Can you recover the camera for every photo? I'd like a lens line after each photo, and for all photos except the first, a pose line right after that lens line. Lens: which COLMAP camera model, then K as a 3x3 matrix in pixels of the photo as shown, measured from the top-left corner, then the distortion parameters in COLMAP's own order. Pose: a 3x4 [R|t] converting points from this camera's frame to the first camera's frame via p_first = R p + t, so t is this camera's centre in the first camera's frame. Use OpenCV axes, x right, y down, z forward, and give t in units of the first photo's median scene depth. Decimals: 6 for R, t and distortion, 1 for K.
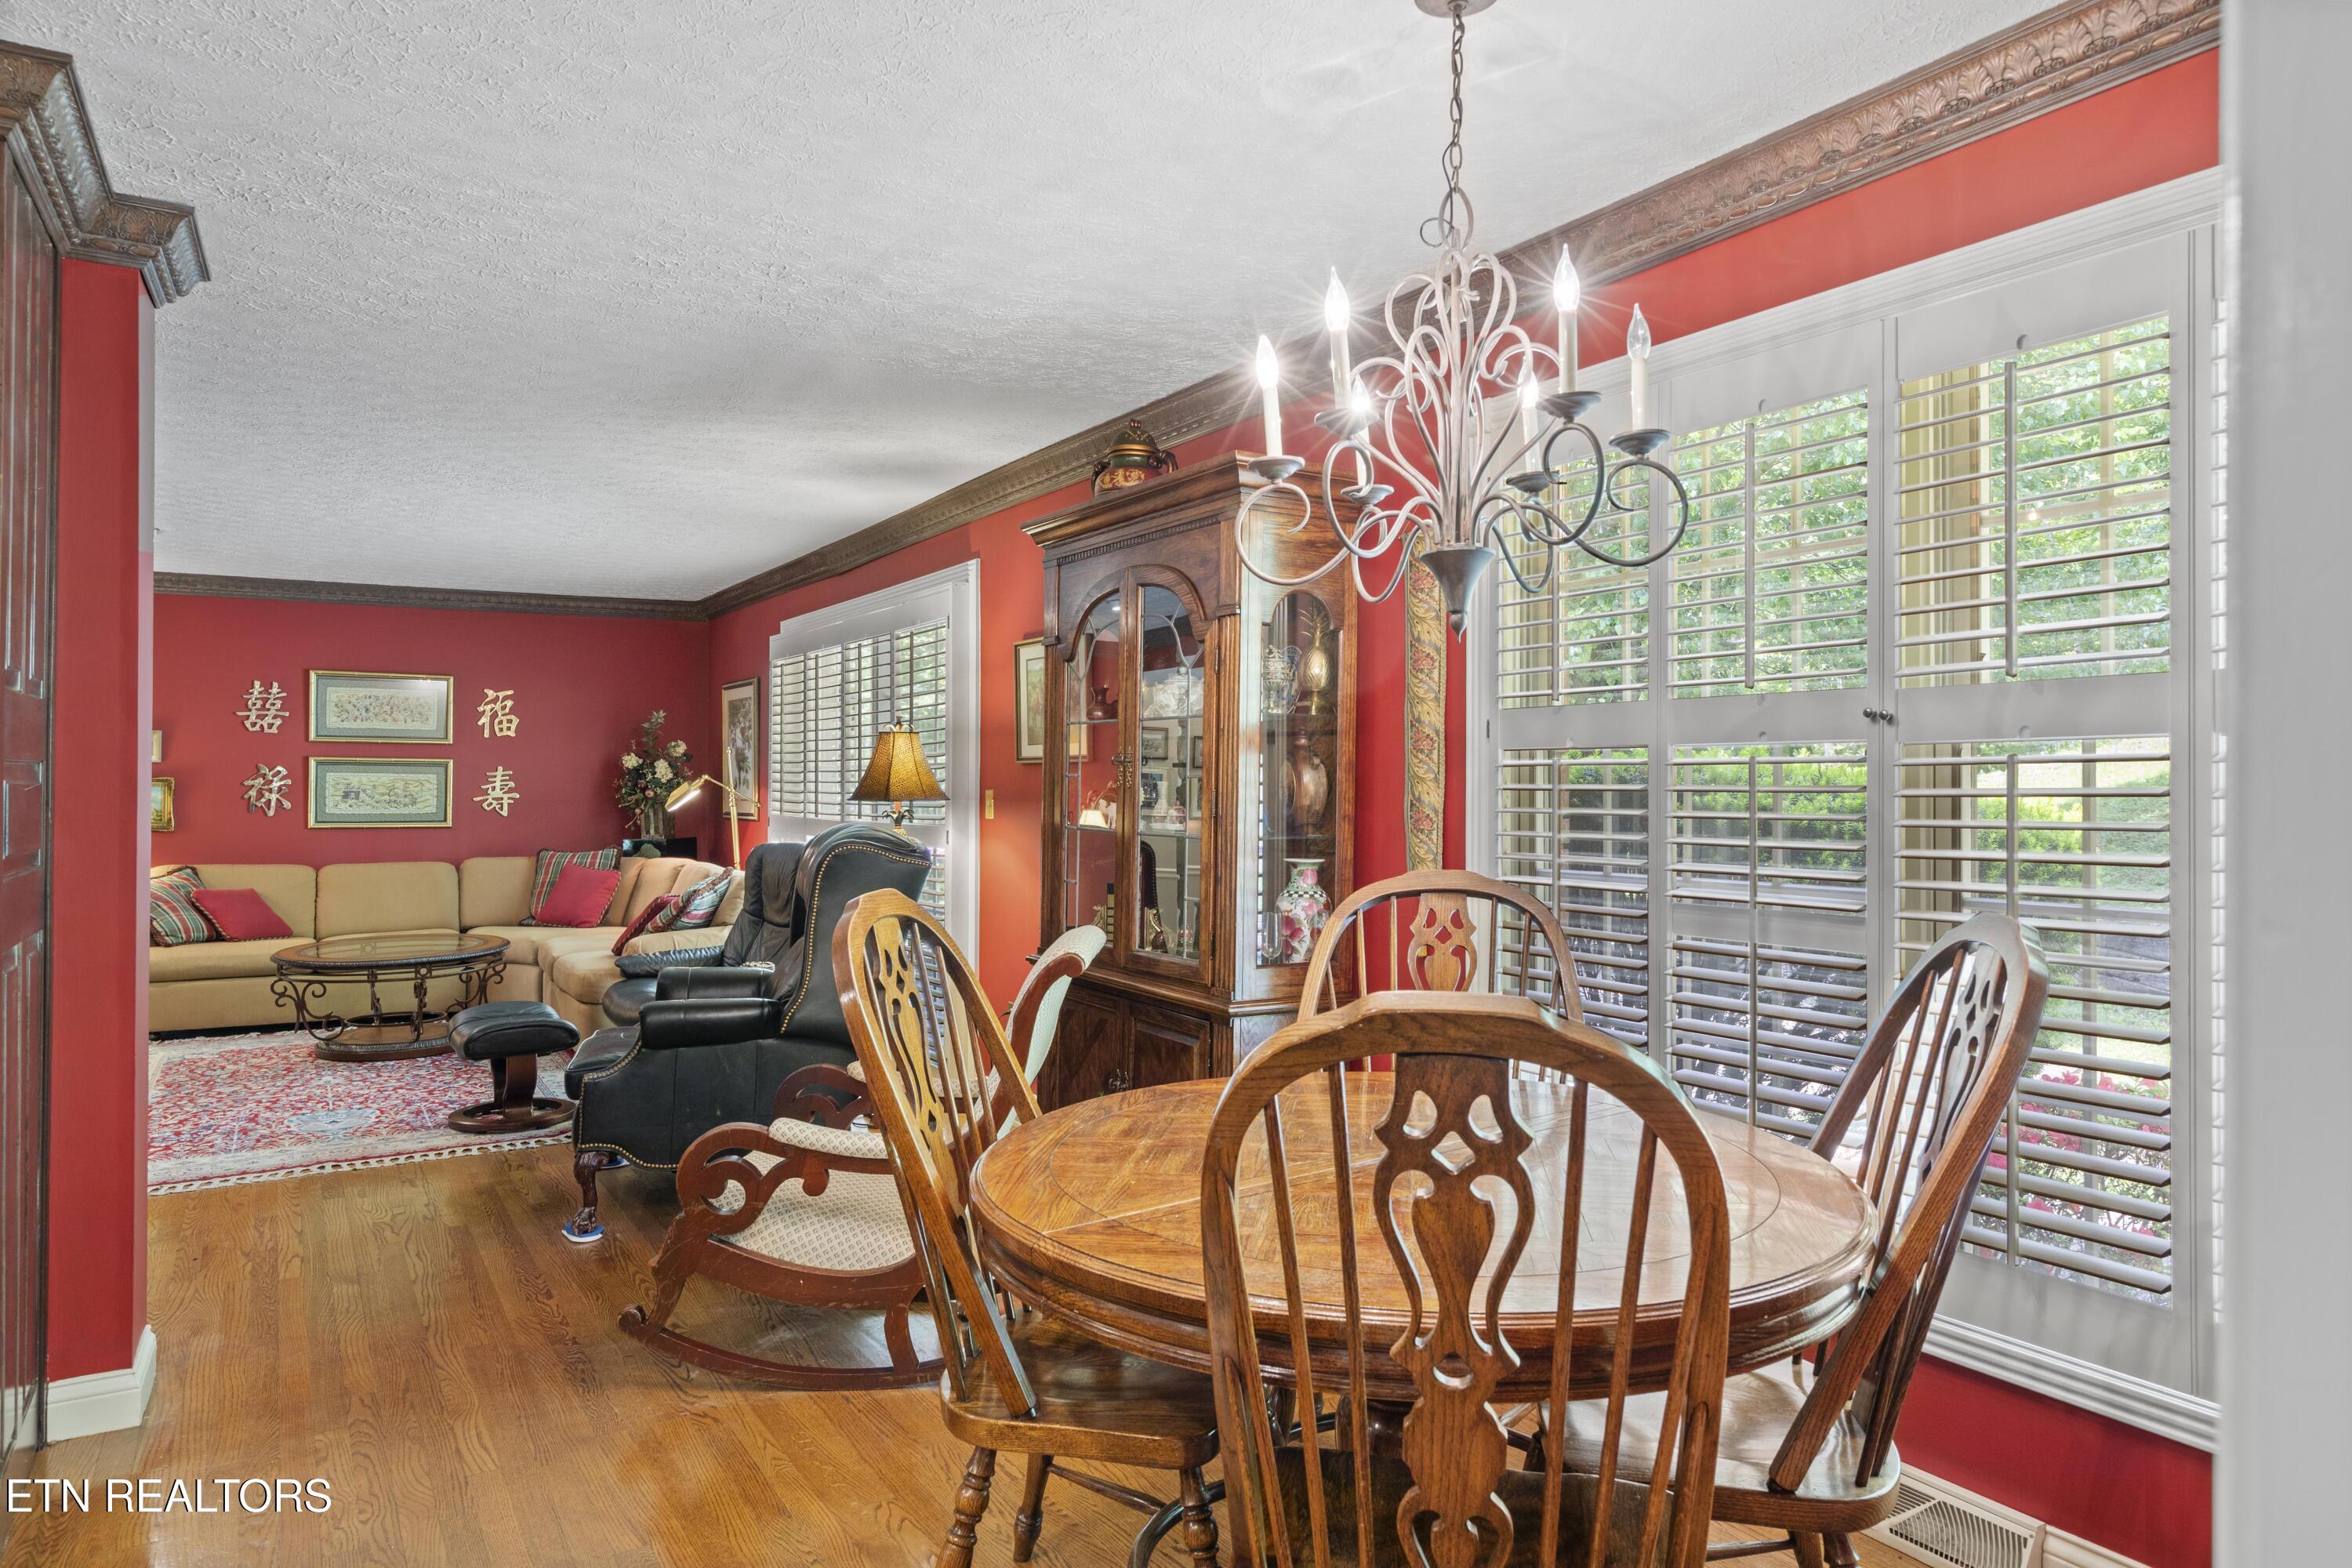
lens RADIAL K [[1410.3, 0, 1176.0], [0, 1410.3, 784.0], [0, 0, 1]] dist [0.000090, 0.000014]
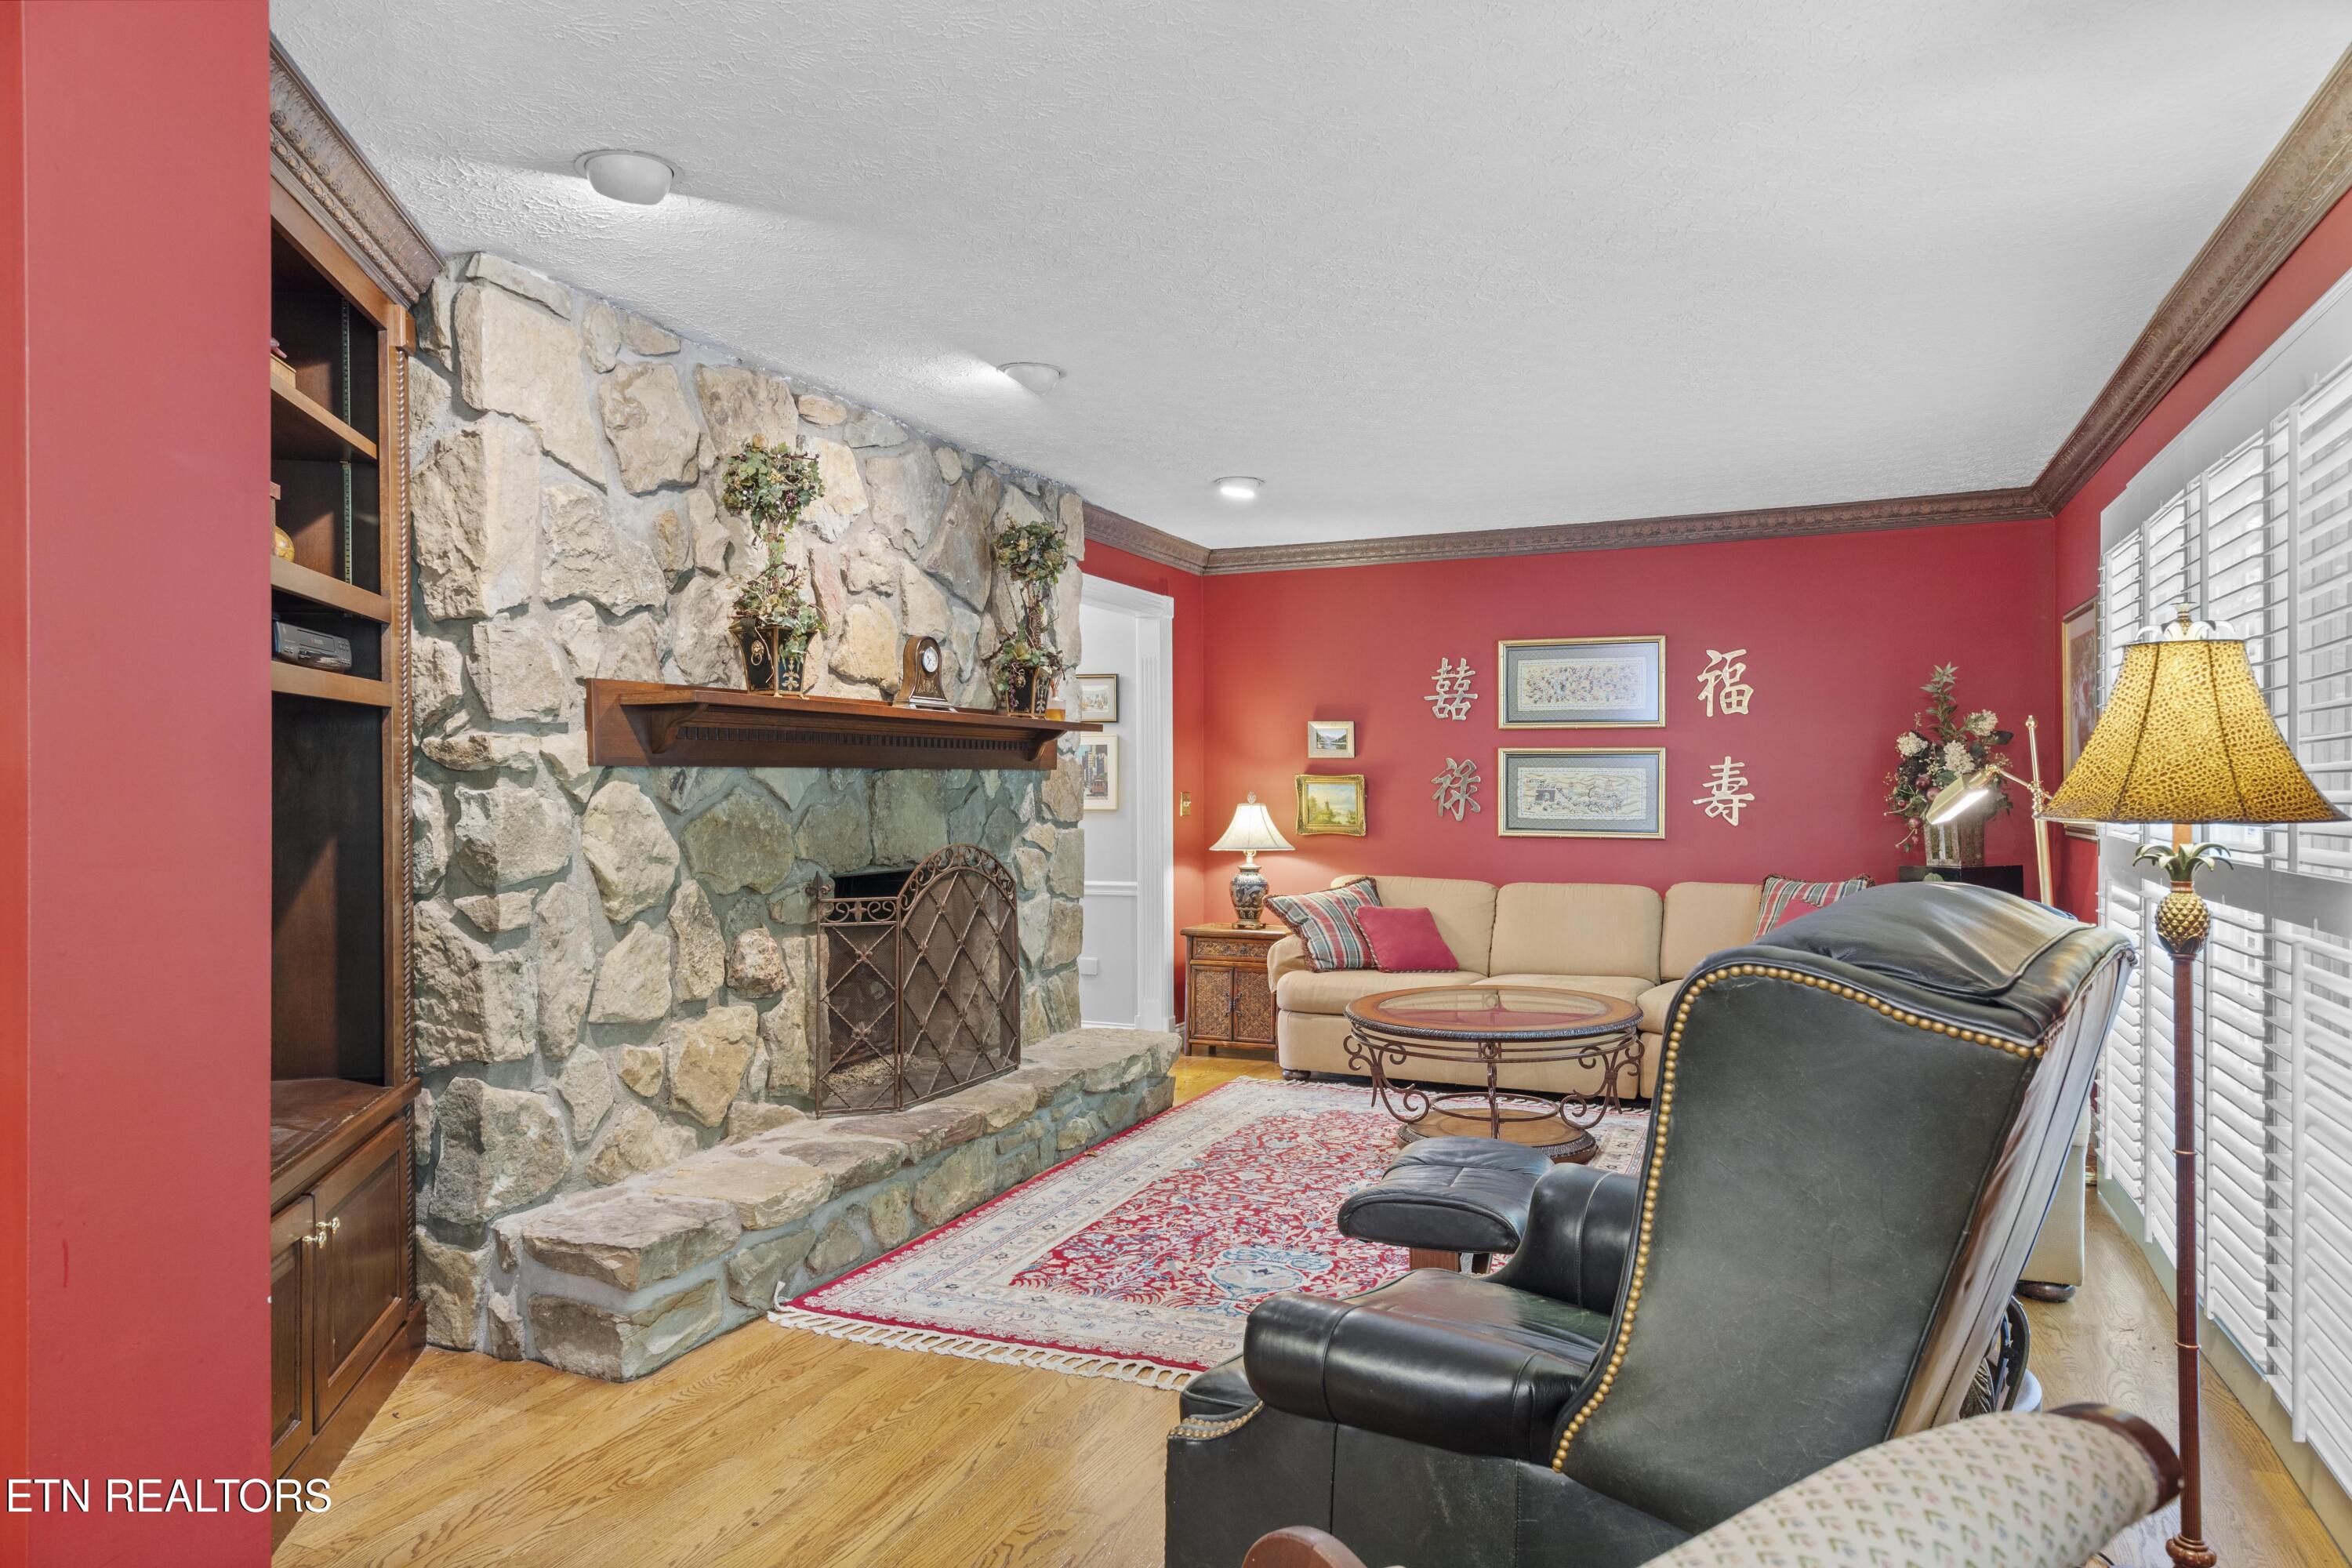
lens RADIAL K [[1520.3, 0, 1170.4], [0, 1520.3, 772.5], [0, 0, 1]] dist [0.004489, 0.000205]
pose [[0.568829, -0.007860, -0.822418, -0.004520], [0.002801, 0.999967, -0.007619, 0.000883], [0.822451, 0.002030, 0.568832, 0.342545]]
